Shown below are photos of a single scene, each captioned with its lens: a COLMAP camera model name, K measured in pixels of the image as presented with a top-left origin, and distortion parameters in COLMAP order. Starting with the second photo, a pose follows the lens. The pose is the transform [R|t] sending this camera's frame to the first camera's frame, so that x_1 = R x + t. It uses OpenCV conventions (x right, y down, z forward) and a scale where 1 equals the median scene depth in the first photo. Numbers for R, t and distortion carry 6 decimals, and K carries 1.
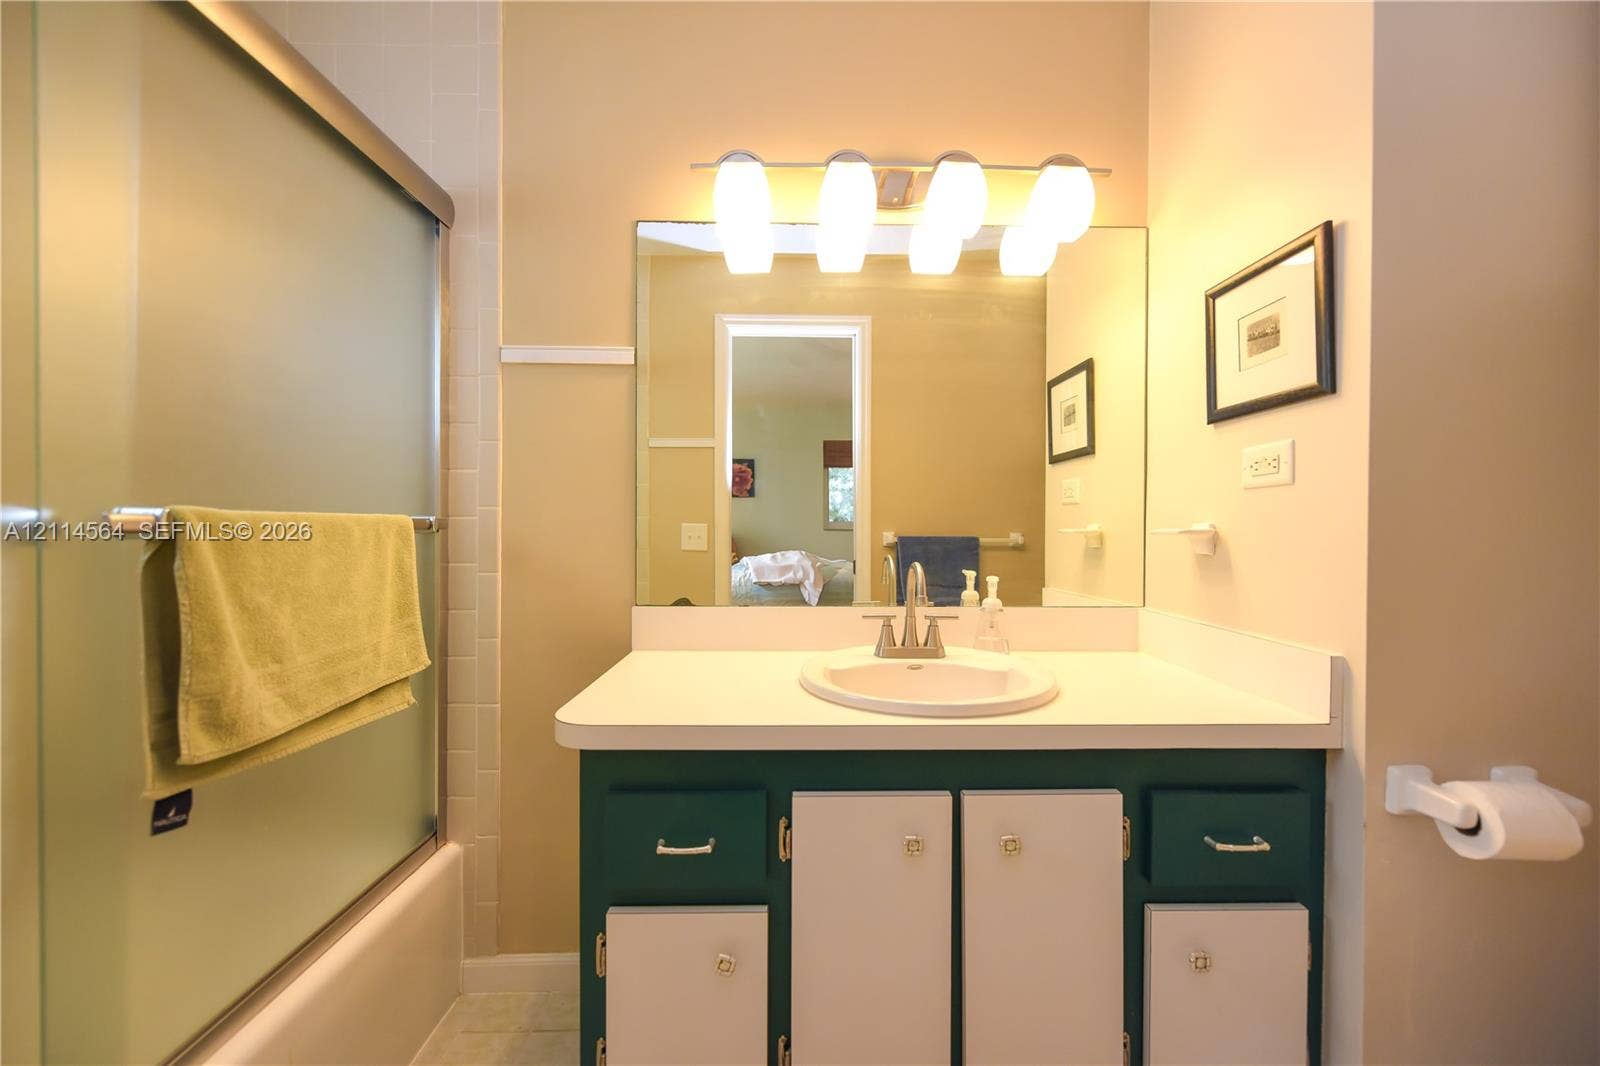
lens RADIAL K [[636.1, 0, 799.2], [0, 636.1, 533.0], [0, 0, 1]] dist [0.003693, -0.002837]
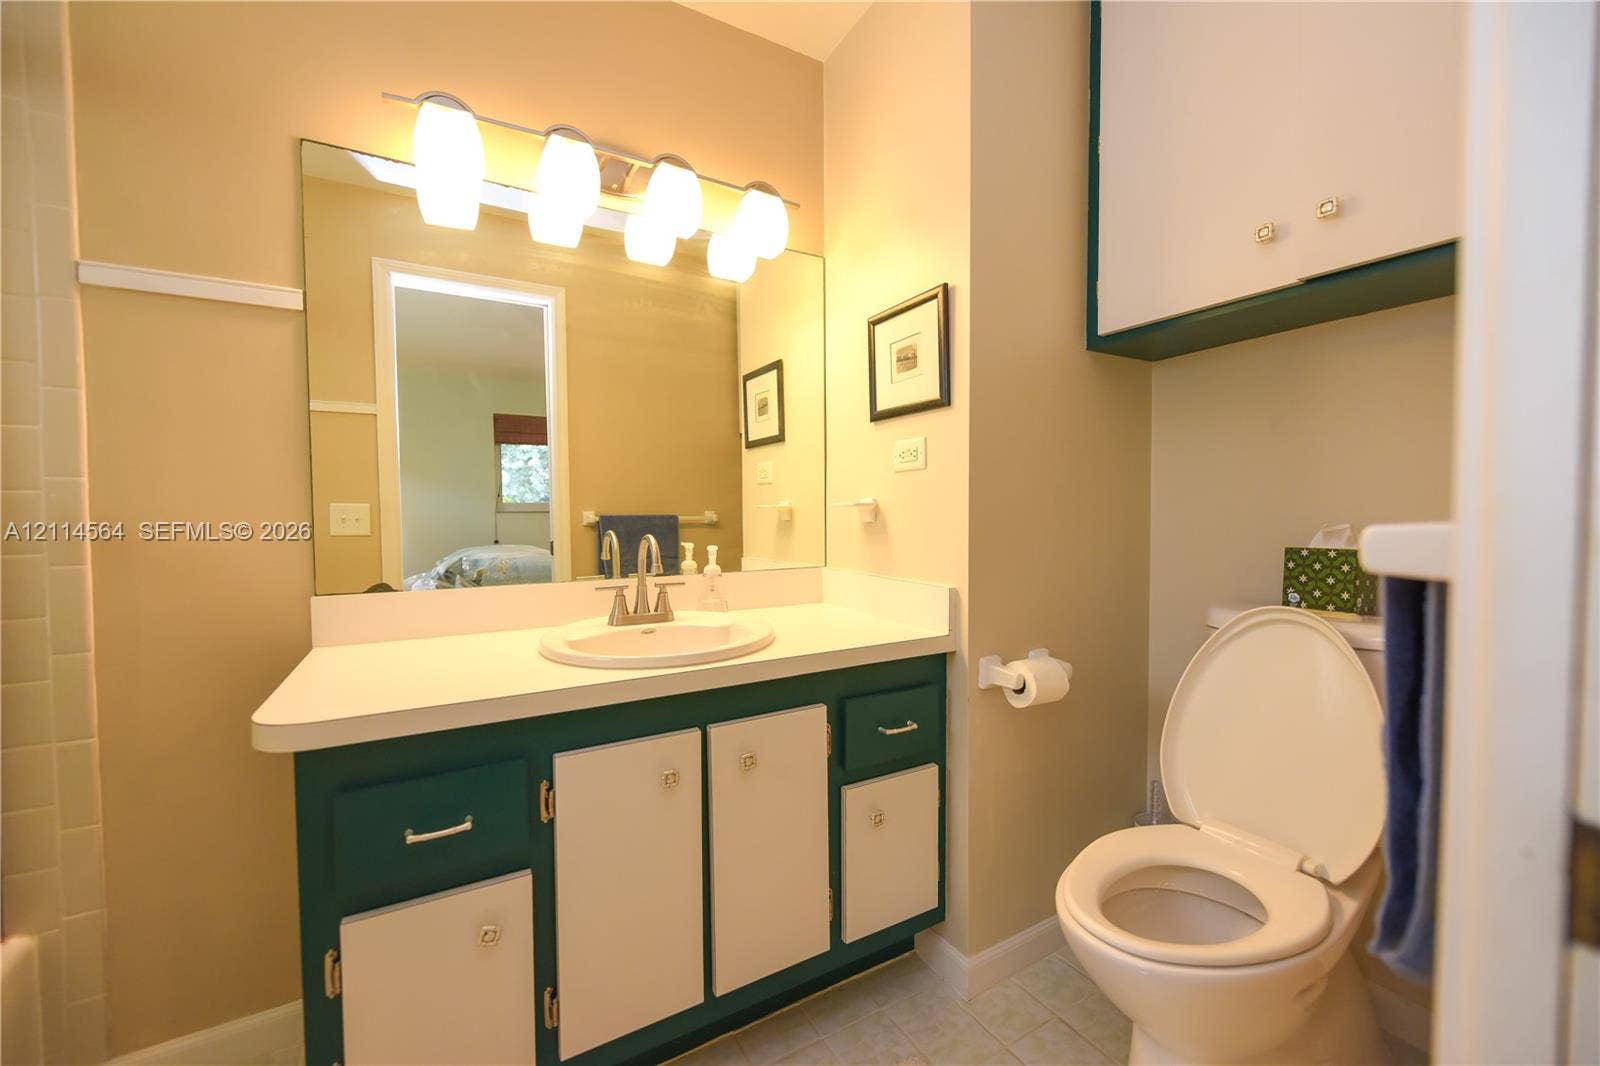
lens RADIAL K [[636.1, 0, 803.2], [0, 636.1, 532.5], [0, 0, 1]] dist [0.003693, -0.002837]
pose [[0.875770, -0.025116, 0.482074, -0.111733], [0.012357, 0.999485, 0.029623, 0.014746], [-0.482570, -0.019986, 0.875629, -0.077035]]
